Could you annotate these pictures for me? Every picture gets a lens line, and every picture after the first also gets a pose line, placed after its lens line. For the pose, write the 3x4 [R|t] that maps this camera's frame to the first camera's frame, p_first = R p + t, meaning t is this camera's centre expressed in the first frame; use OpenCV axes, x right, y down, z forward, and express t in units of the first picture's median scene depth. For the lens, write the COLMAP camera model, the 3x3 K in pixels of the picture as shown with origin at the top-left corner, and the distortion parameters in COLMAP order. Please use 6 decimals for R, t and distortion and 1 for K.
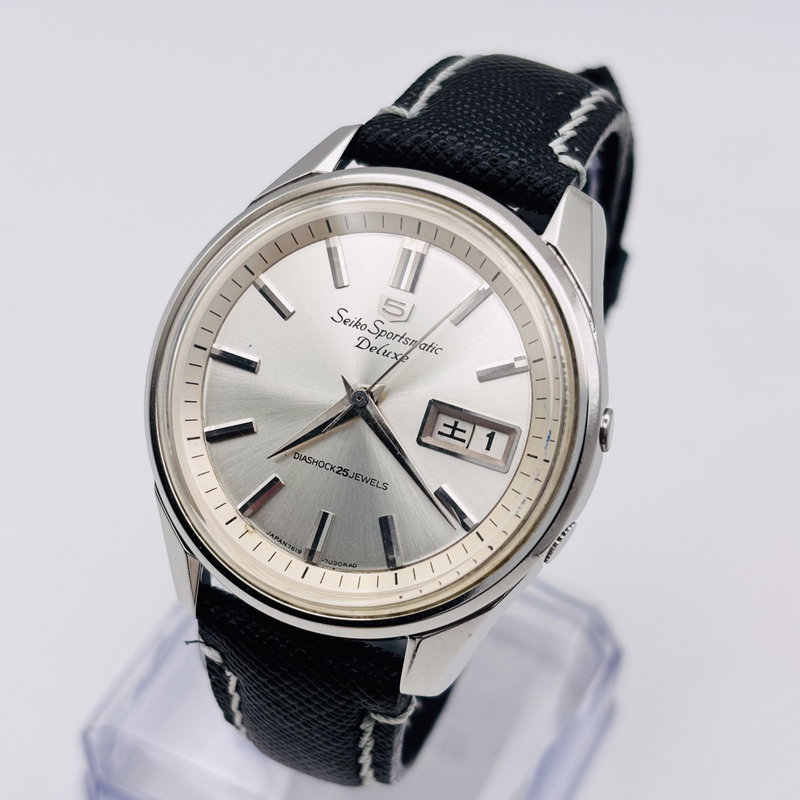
lens RADIAL K [[1607.3, 0, 397.7], [0, 1607.3, 414.7], [0, 0, 1]] dist [0.298514, 0.023875]
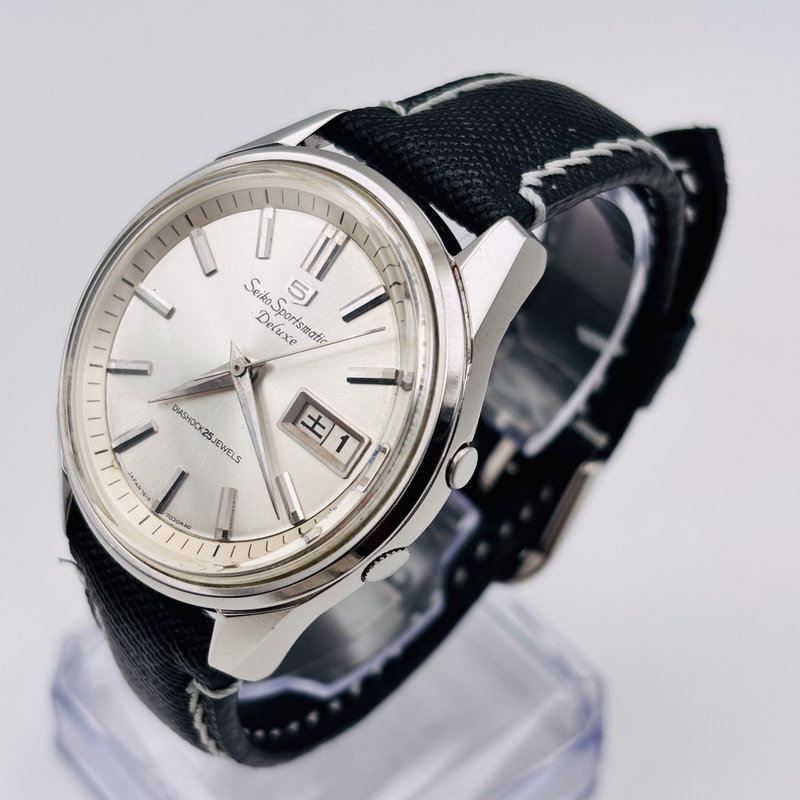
lens RADIAL K [[1607.3, 0, 397.7], [0, 1607.3, 414.7], [0, 0, 1]] dist [0.298514, 0.023875]
pose [[0.926770, 0.269646, -0.261511, 0.333125], [-0.274060, 0.961501, 0.020169, -0.029056], [0.256882, 0.052977, 0.964990, 0.058361]]
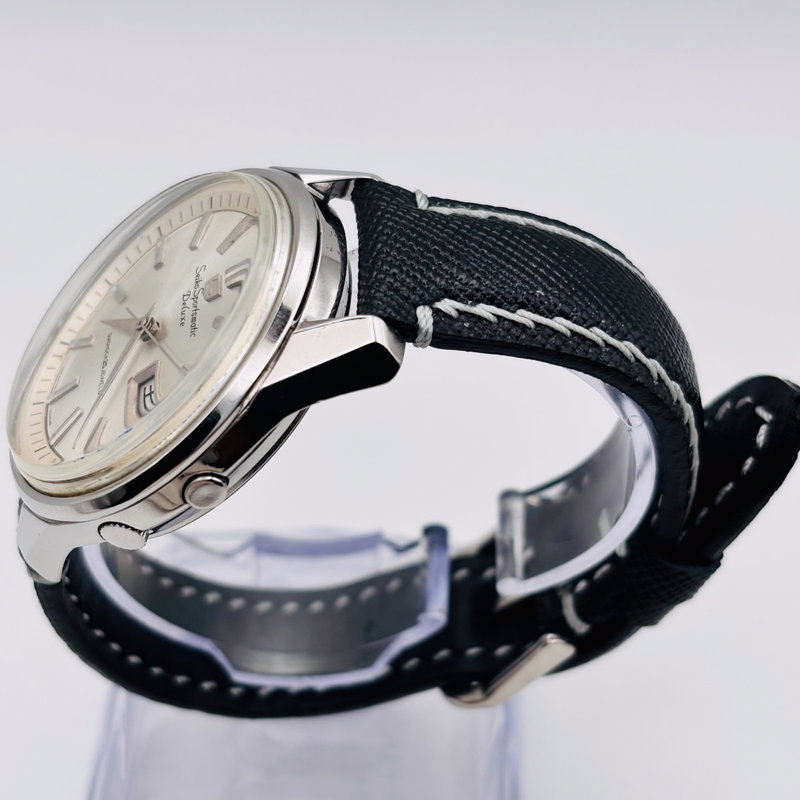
lens RADIAL K [[1607.3, 0, 397.7], [0, 1607.3, 414.7], [0, 0, 1]] dist [0.298514, 0.023875]
pose [[0.428772, 0.636809, -0.640804, 0.812059], [-0.683990, 0.692210, 0.230226, -0.345651], [0.590180, 0.339589, 0.732371, 0.290445]]
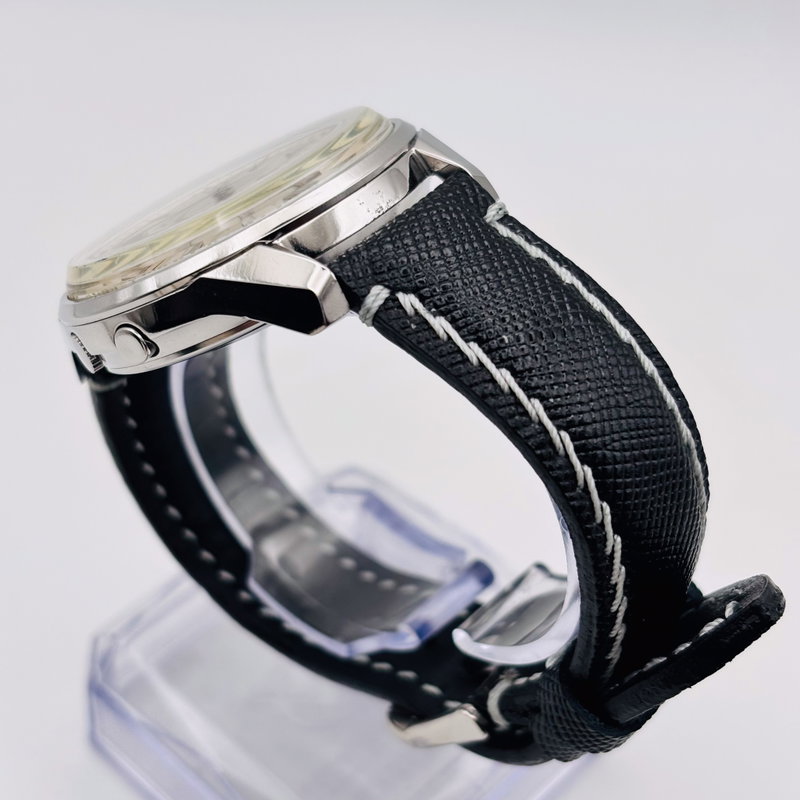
lens RADIAL K [[1607.3, 0, 397.7], [0, 1607.3, 414.7], [0, 0, 1]] dist [0.298514, 0.023875]
pose [[-0.265303, 0.658334, -0.704423, 0.878210], [-0.767955, 0.297469, 0.567237, -0.730378], [0.582975, 0.691454, 0.426651, 0.666082]]
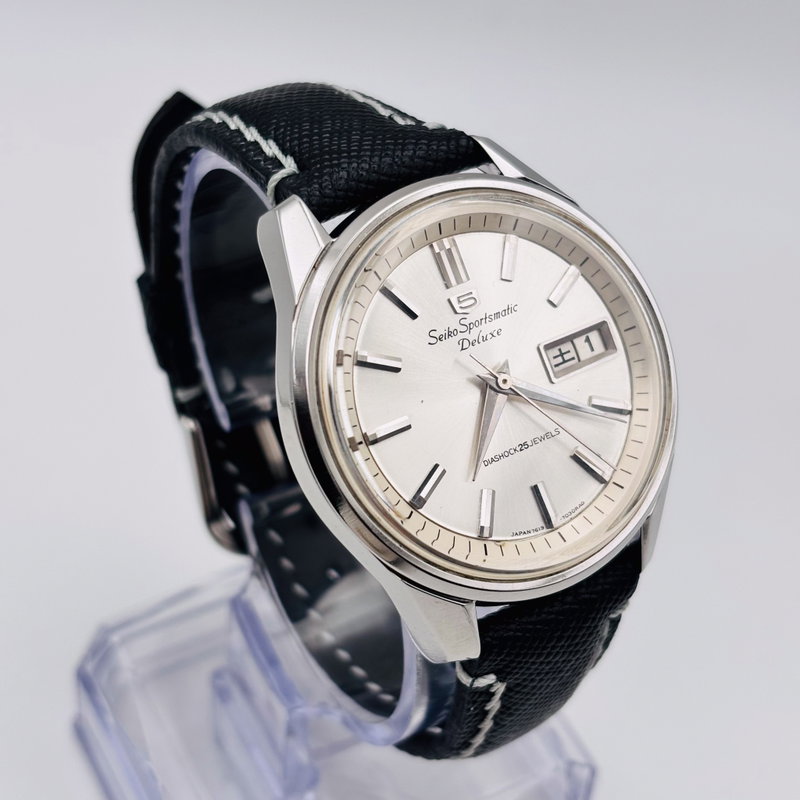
lens RADIAL K [[1607.3, 0, 397.7], [0, 1607.3, 414.7], [0, 0, 1]] dist [0.298514, 0.023875]
pose [[0.551416, -0.583176, 0.596528, -0.719534], [0.573089, 0.784436, 0.237129, -0.289411], [-0.606226, 0.211107, 0.766762, 0.204073]]
